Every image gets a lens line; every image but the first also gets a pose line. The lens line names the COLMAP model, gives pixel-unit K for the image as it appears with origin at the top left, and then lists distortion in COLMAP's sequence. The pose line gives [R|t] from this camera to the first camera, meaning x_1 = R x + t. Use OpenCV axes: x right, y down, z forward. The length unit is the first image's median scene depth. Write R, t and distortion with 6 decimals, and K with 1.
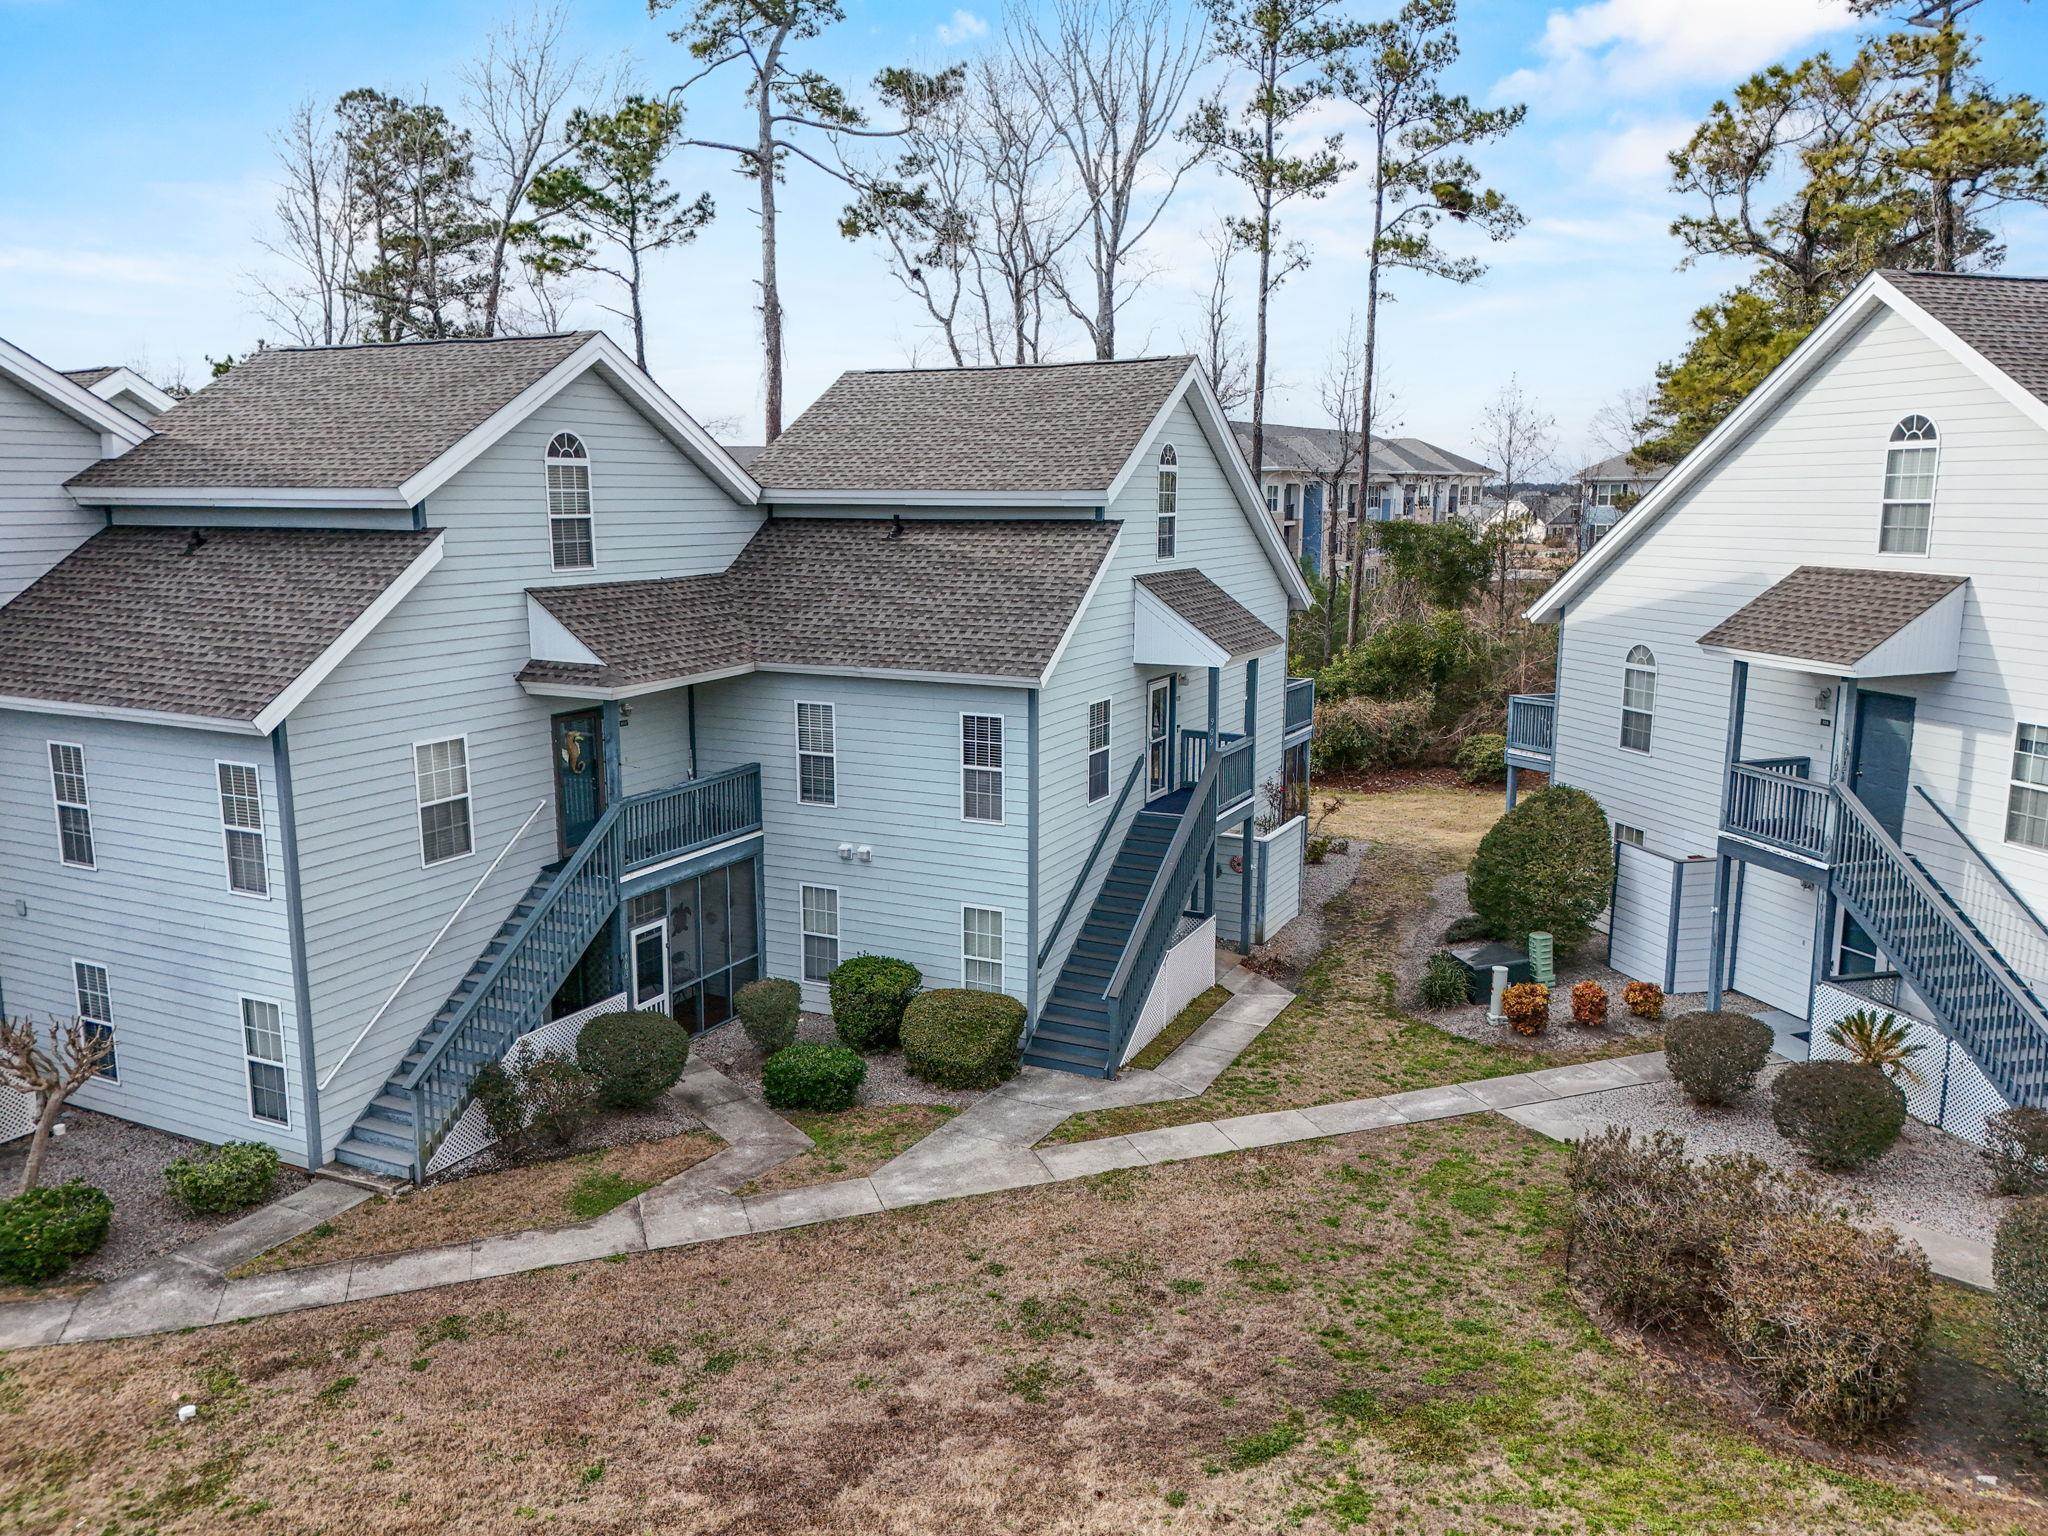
lens RADIAL K [[1509.2, 0, 1024.0], [0, 1509.2, 768.0], [0, 0, 1]] dist [0.031346, -0.004086]
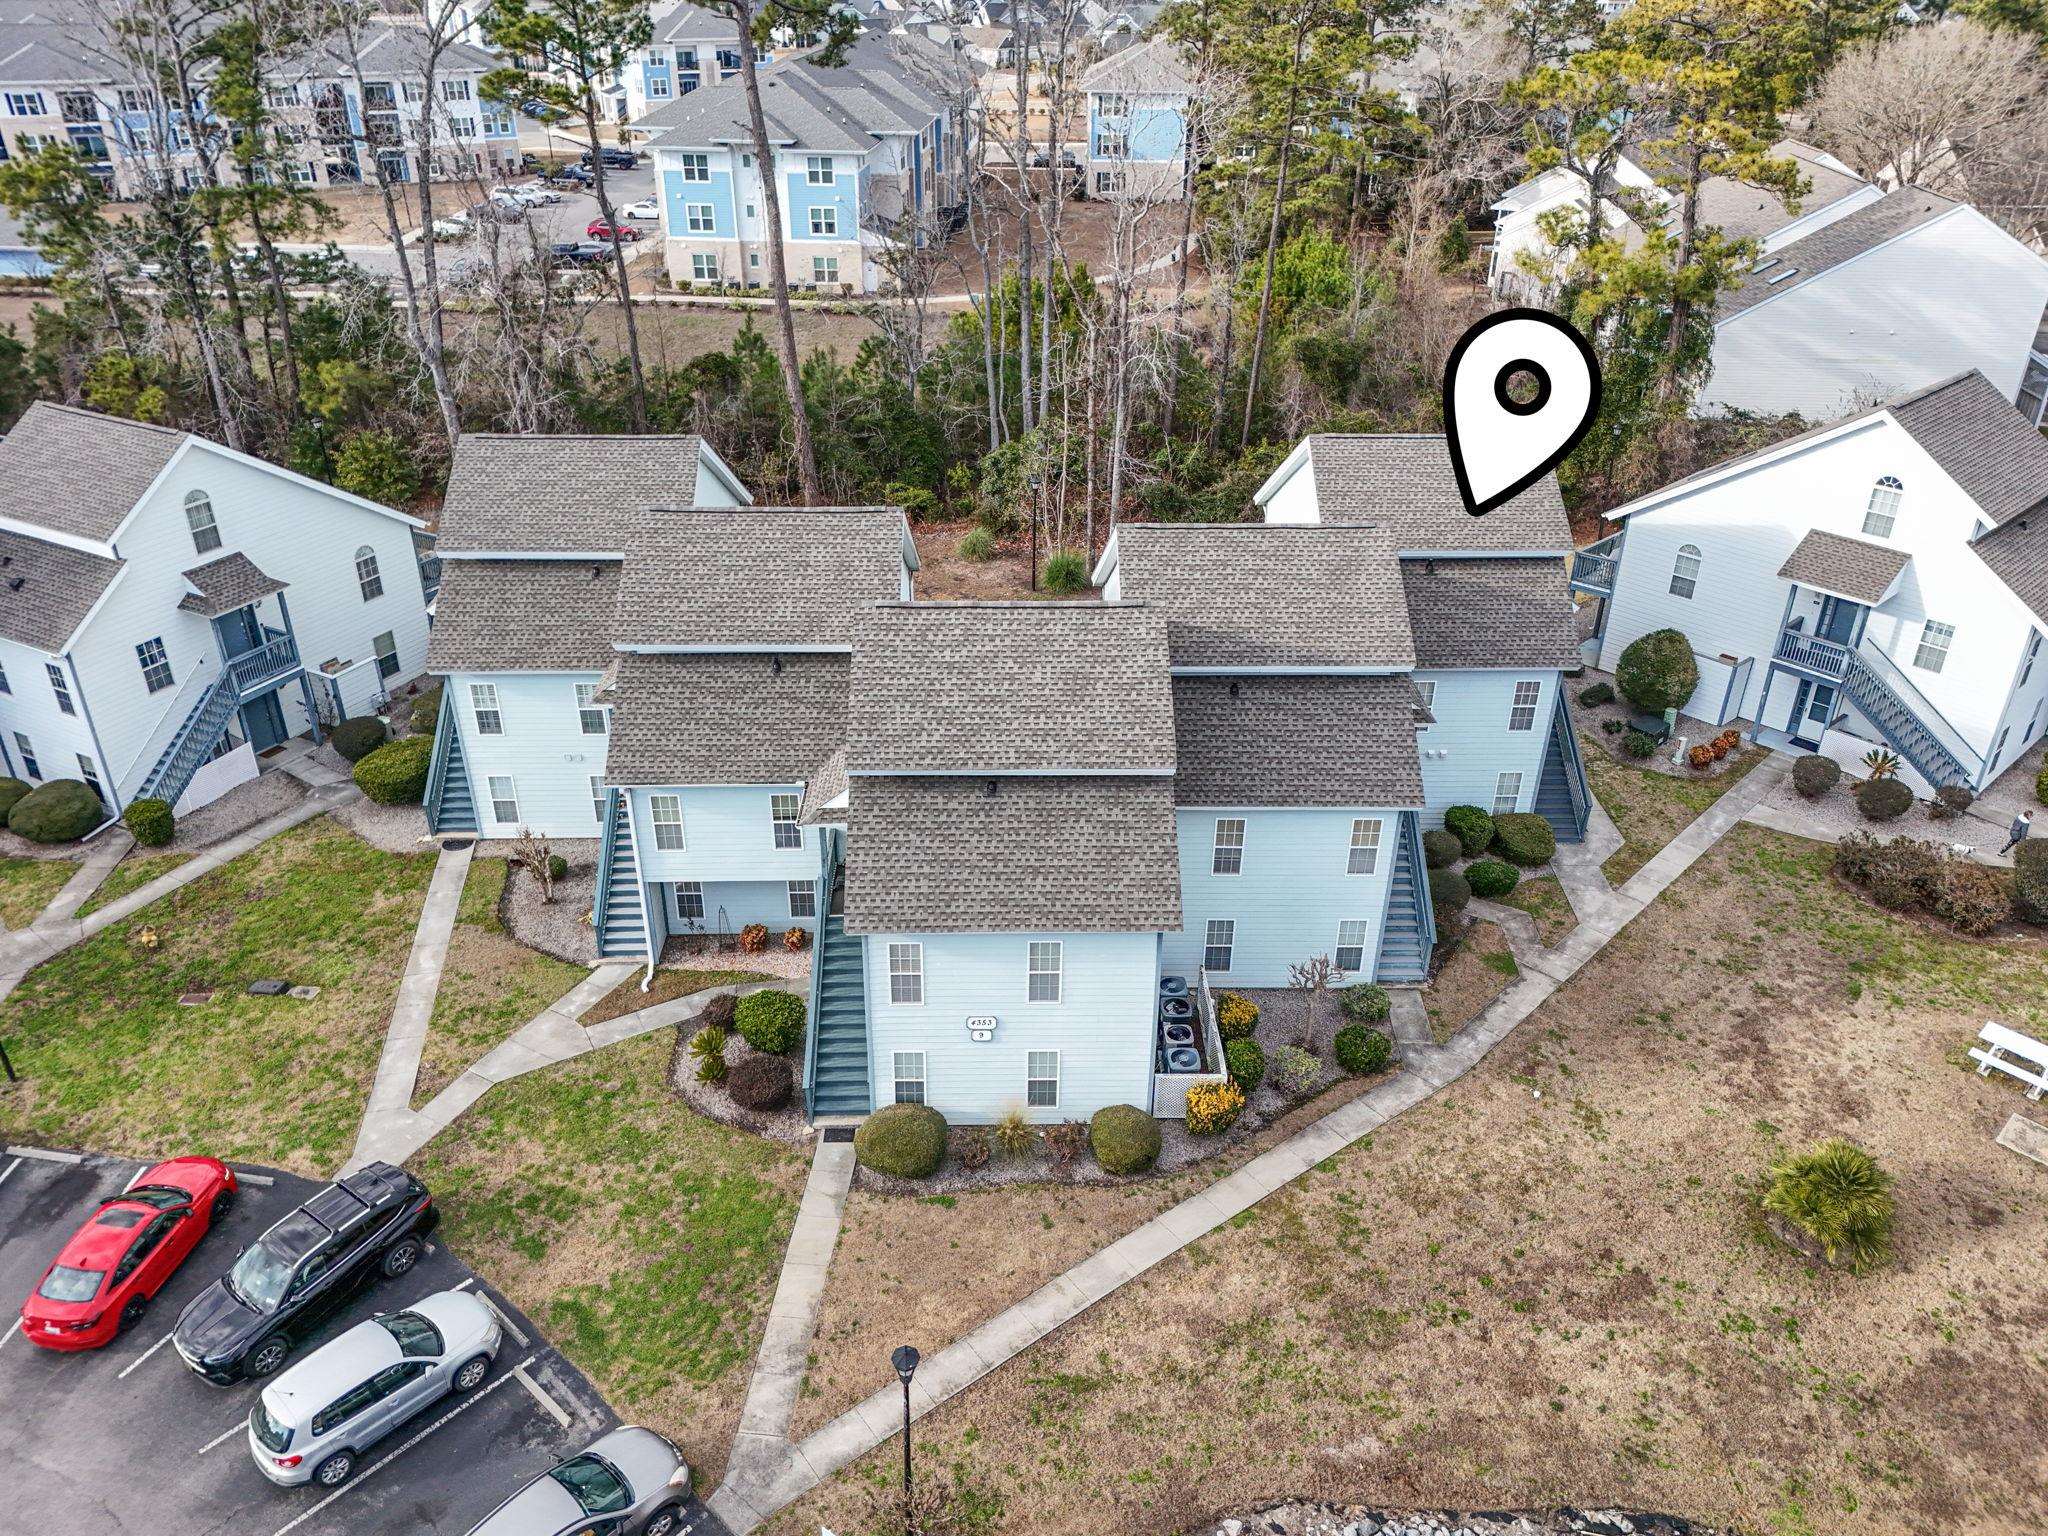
lens RADIAL K [[1509.2, 0, 1024.0], [0, 1509.2, 768.0], [0, 0, 1]] dist [0.031346, -0.004086]
pose [[0.887296, -0.217471, 0.406710, -1.421184], [0.075227, 0.938283, 0.337589, -0.636929], [-0.455024, -0.268946, 0.848894, -0.377786]]
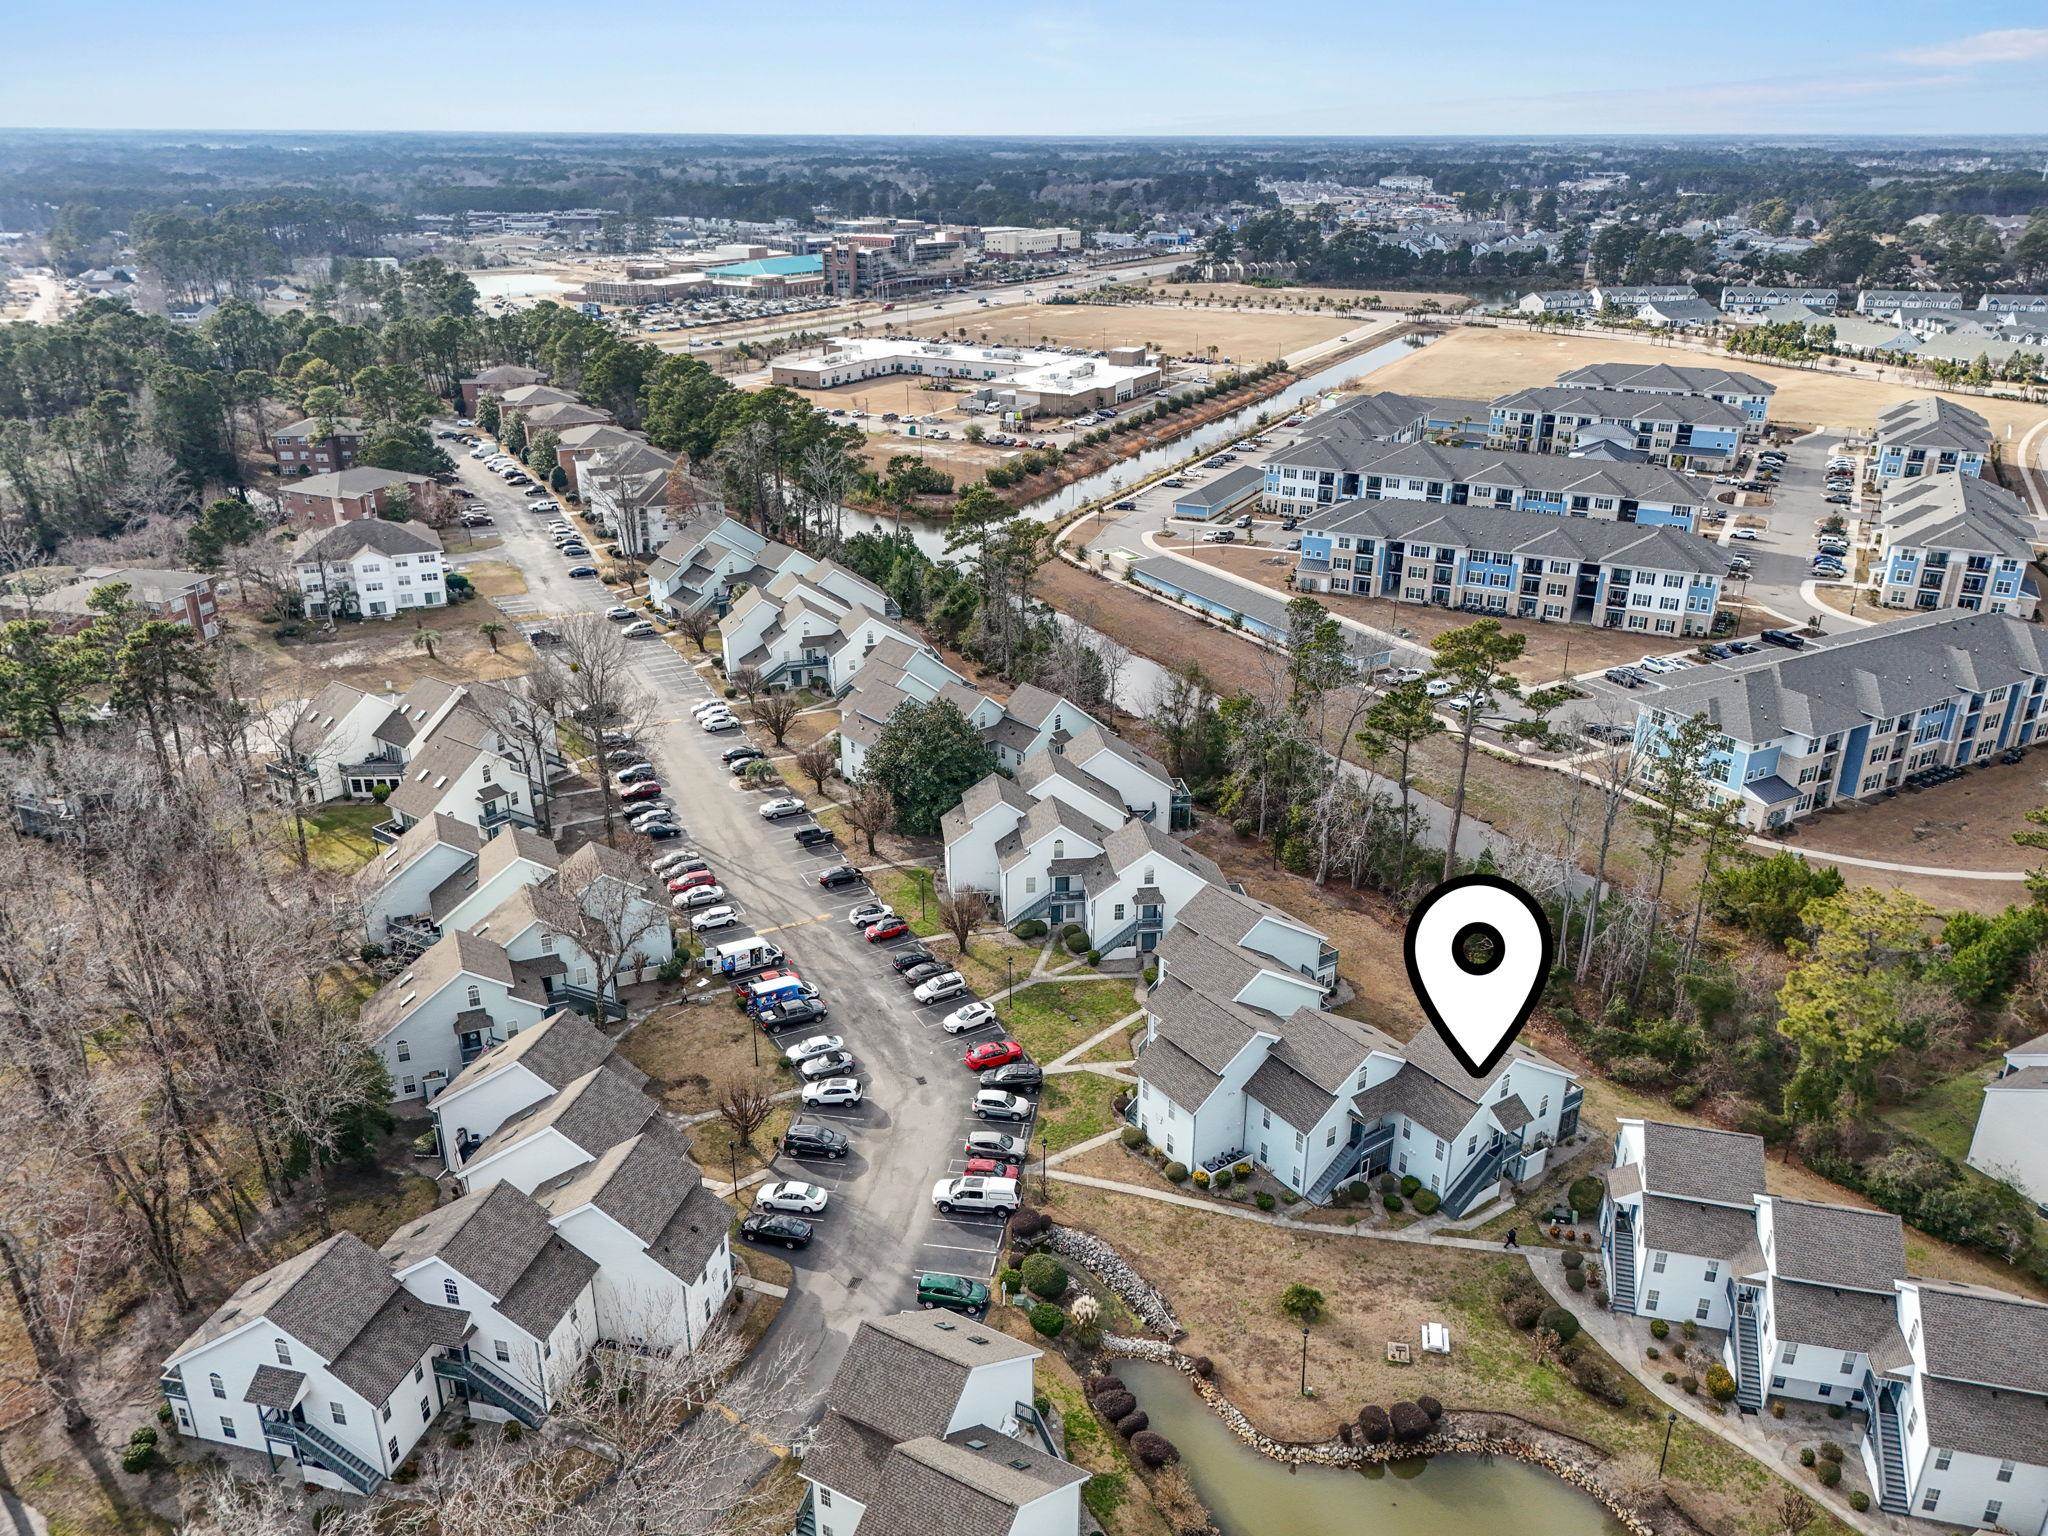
lens RADIAL K [[1509.2, 0, 1024.0], [0, 1509.2, 768.0], [0, 0, 1]] dist [0.031346, -0.004086]
pose [[0.879920, 0.195682, -0.432955, 0.653634], [-0.099260, 0.966852, 0.235255, -2.170271], [0.464639, -0.164030, 0.870175, -3.579213]]
